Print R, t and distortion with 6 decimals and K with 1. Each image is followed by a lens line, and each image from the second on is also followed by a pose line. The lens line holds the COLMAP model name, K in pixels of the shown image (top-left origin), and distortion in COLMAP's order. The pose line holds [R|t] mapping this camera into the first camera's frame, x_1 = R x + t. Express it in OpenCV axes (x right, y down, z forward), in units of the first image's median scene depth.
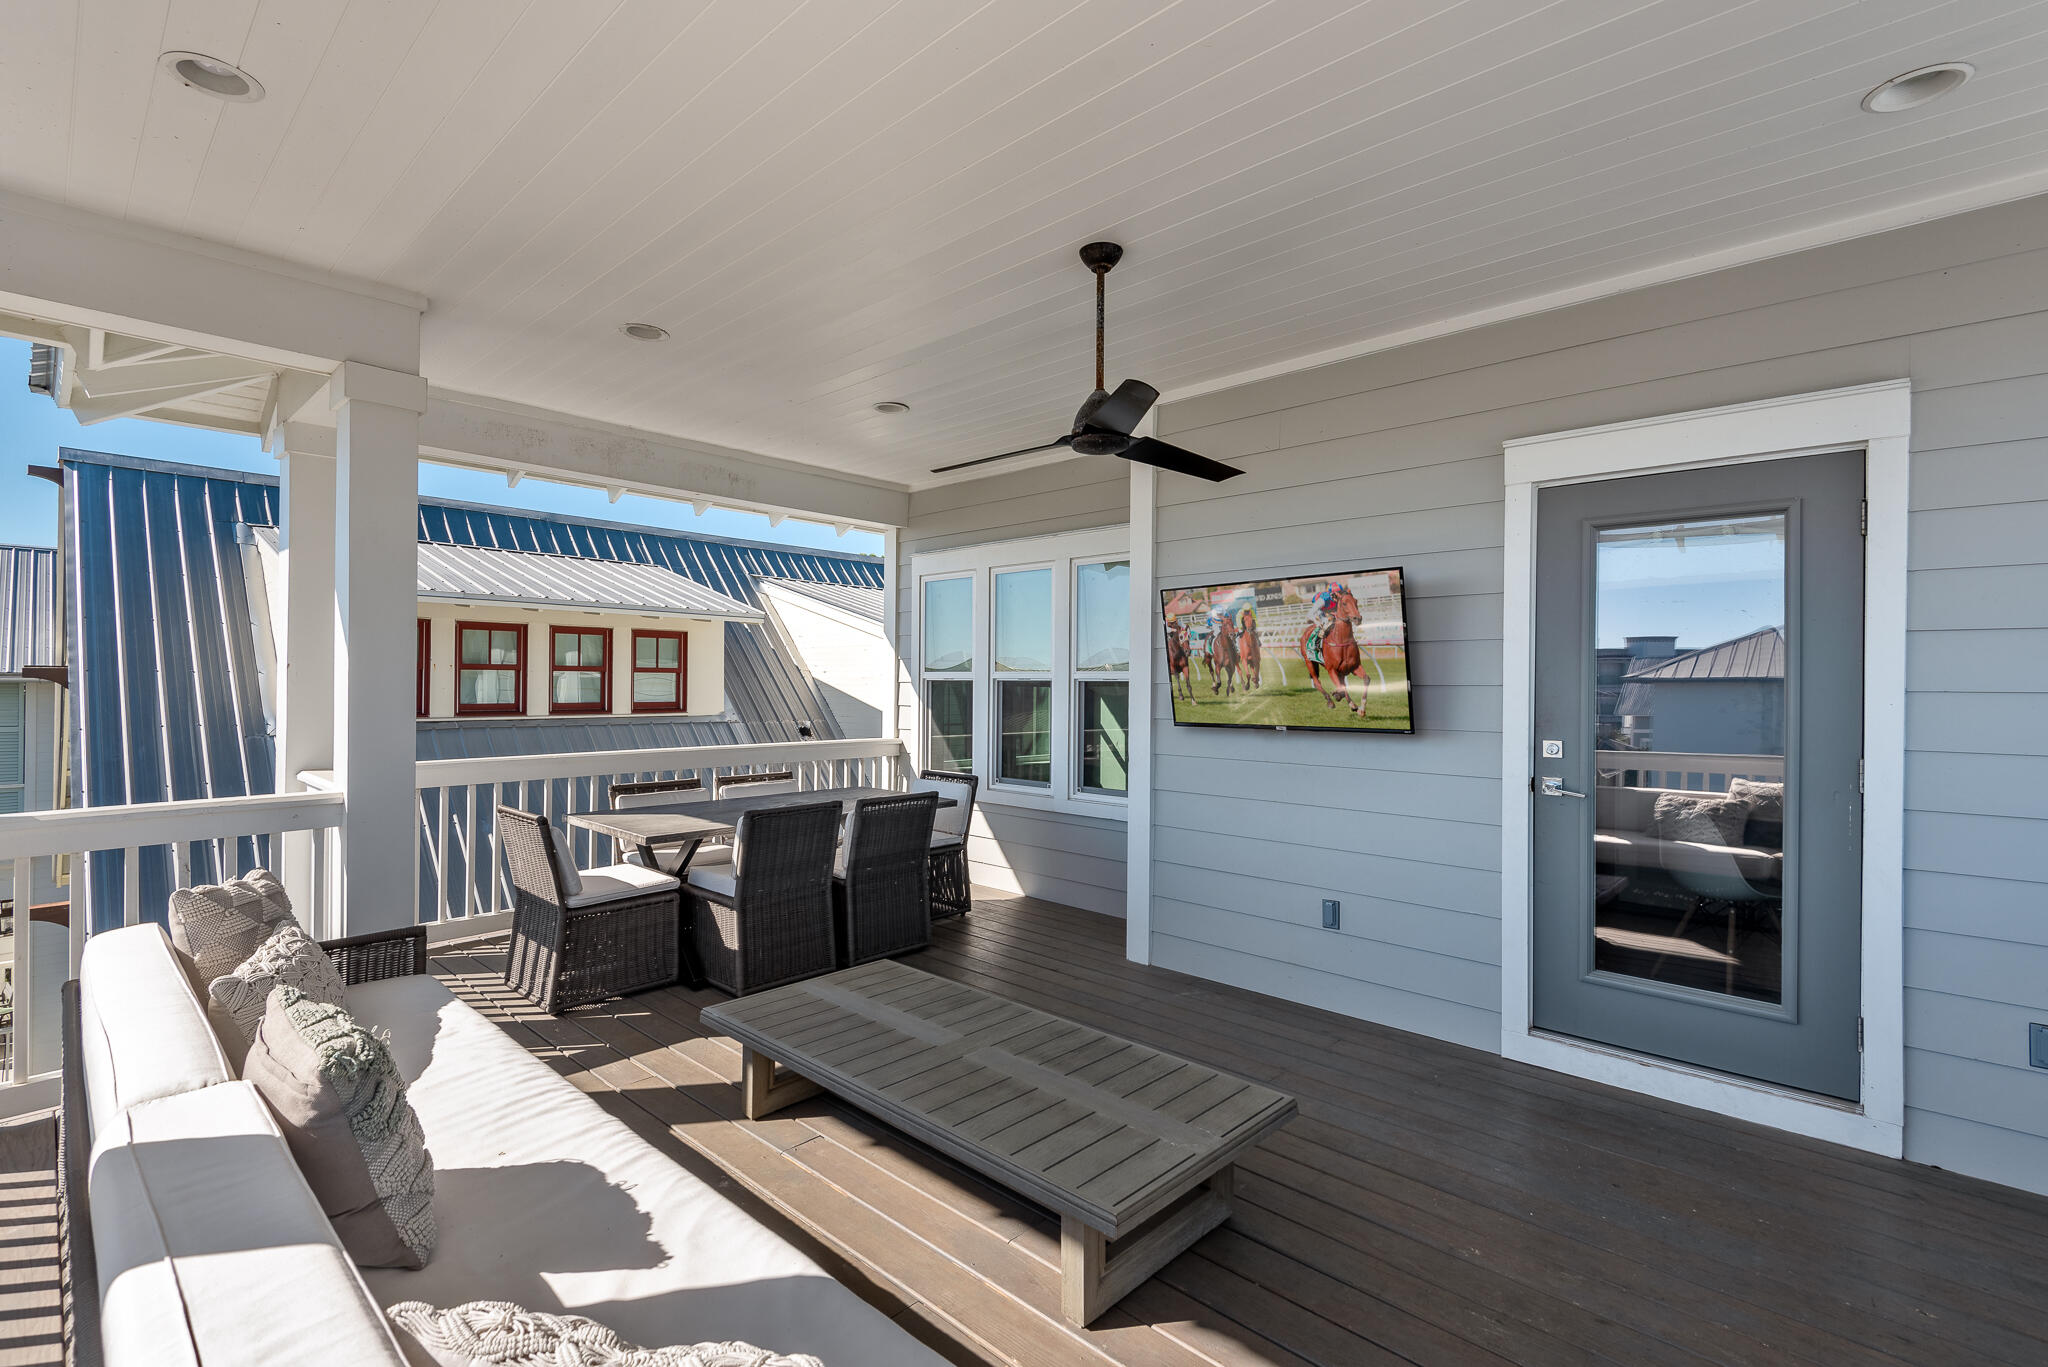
lens RADIAL K [[969.4, 0, 955.1], [0, 969.4, 679.4], [0, 0, 1]] dist [0.023187, -0.000796]
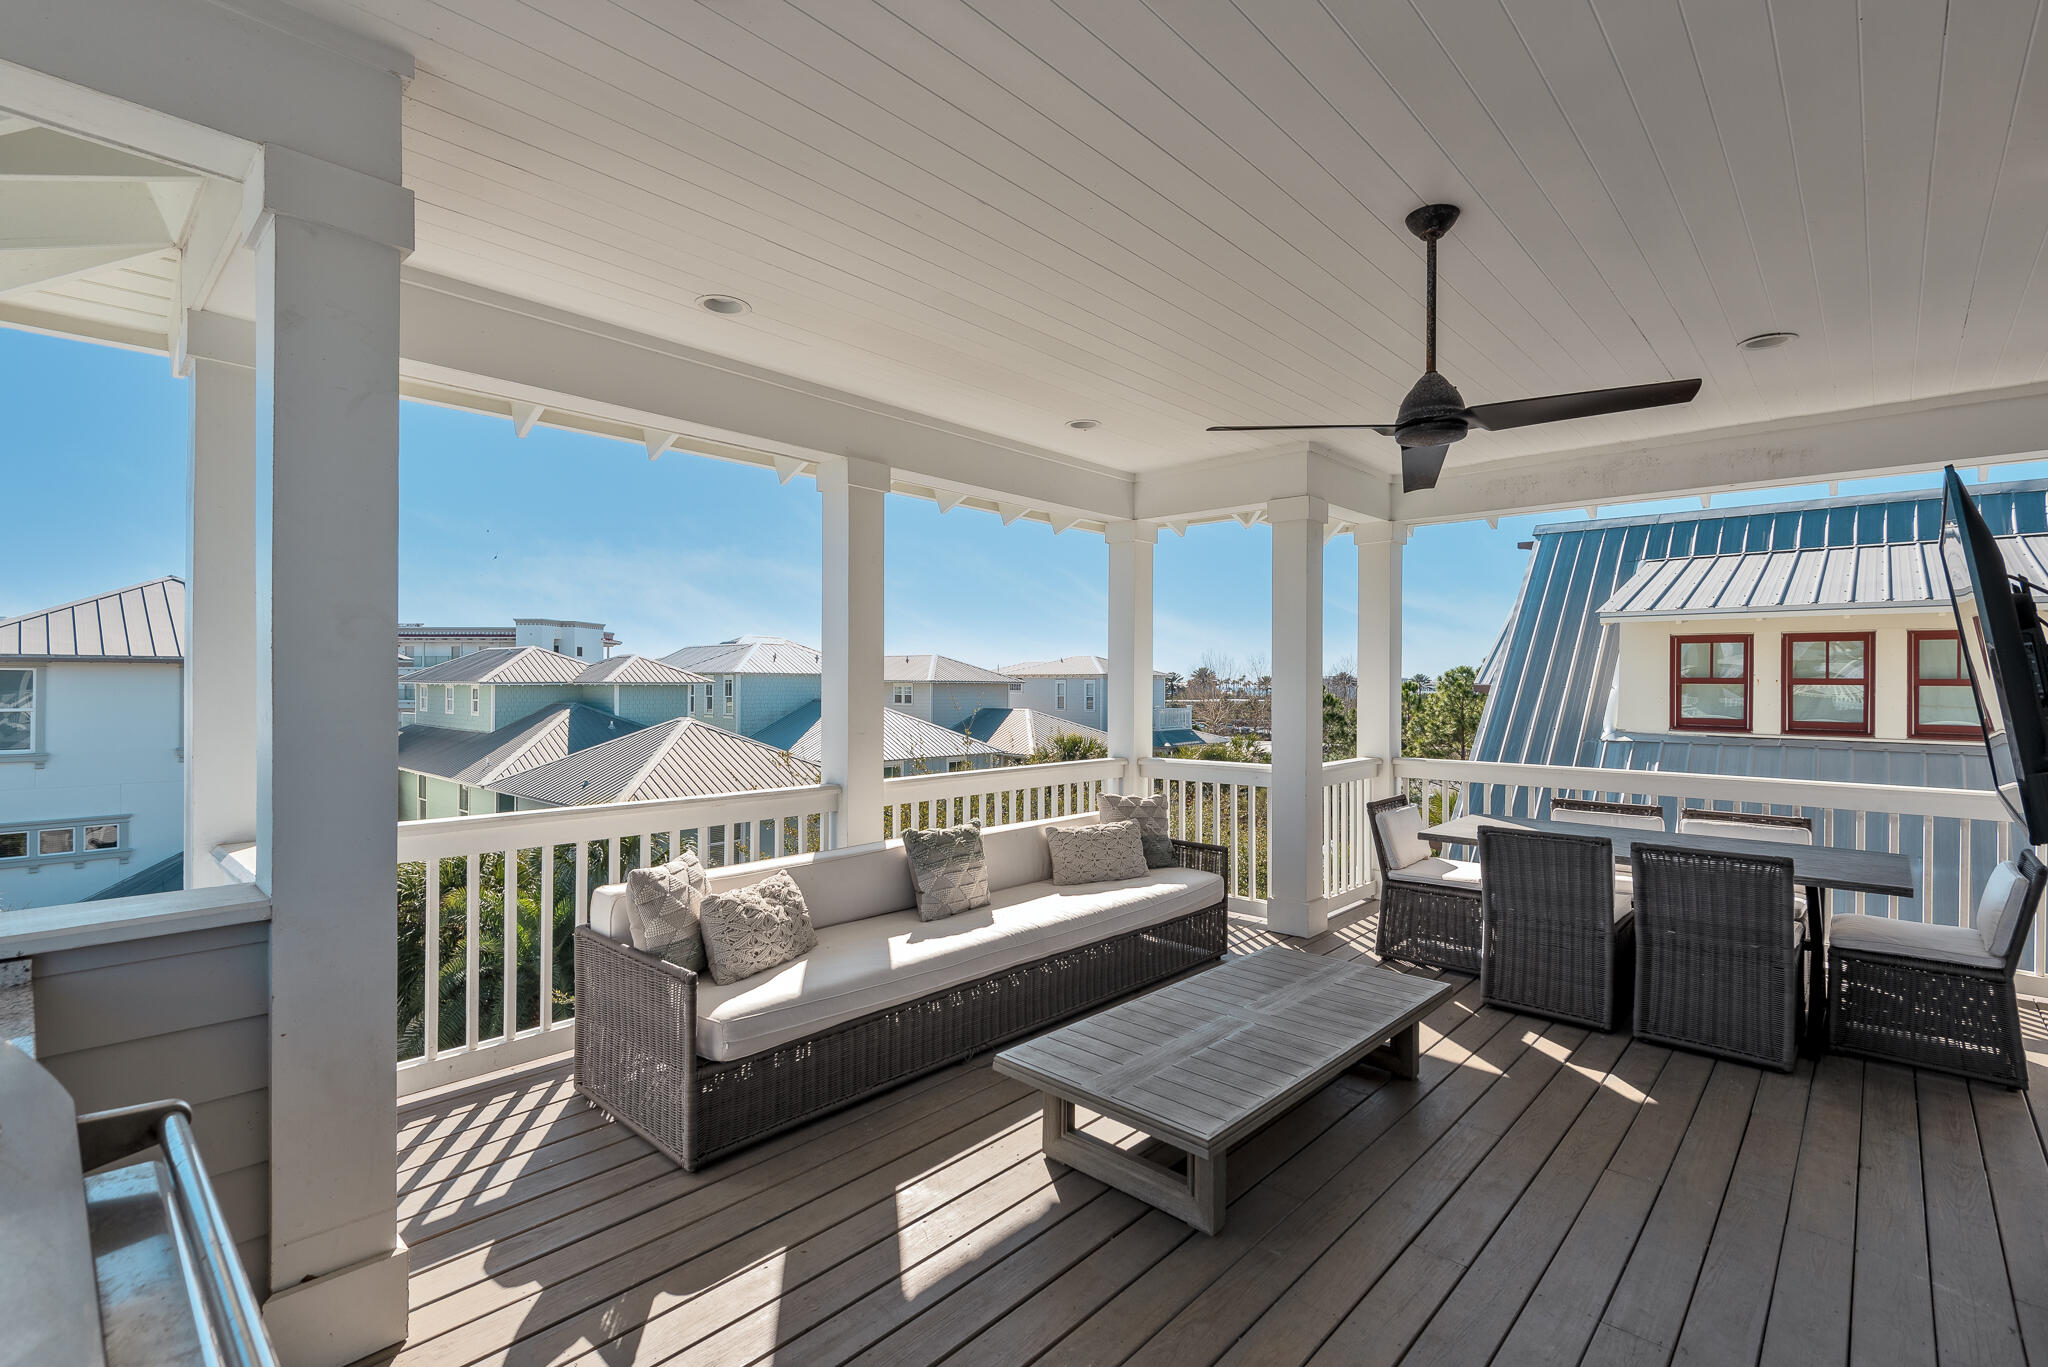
lens RADIAL K [[916.1, 0, 1020.0], [0, 916.1, 675.4], [0, 0, 1]] dist [0.037149, -0.025765]
pose [[0.025200, -0.009855, -0.999634, 0.830353], [-0.008003, 0.999917, -0.010060, -0.008602], [0.999650, 0.008254, 0.025119, 0.529491]]
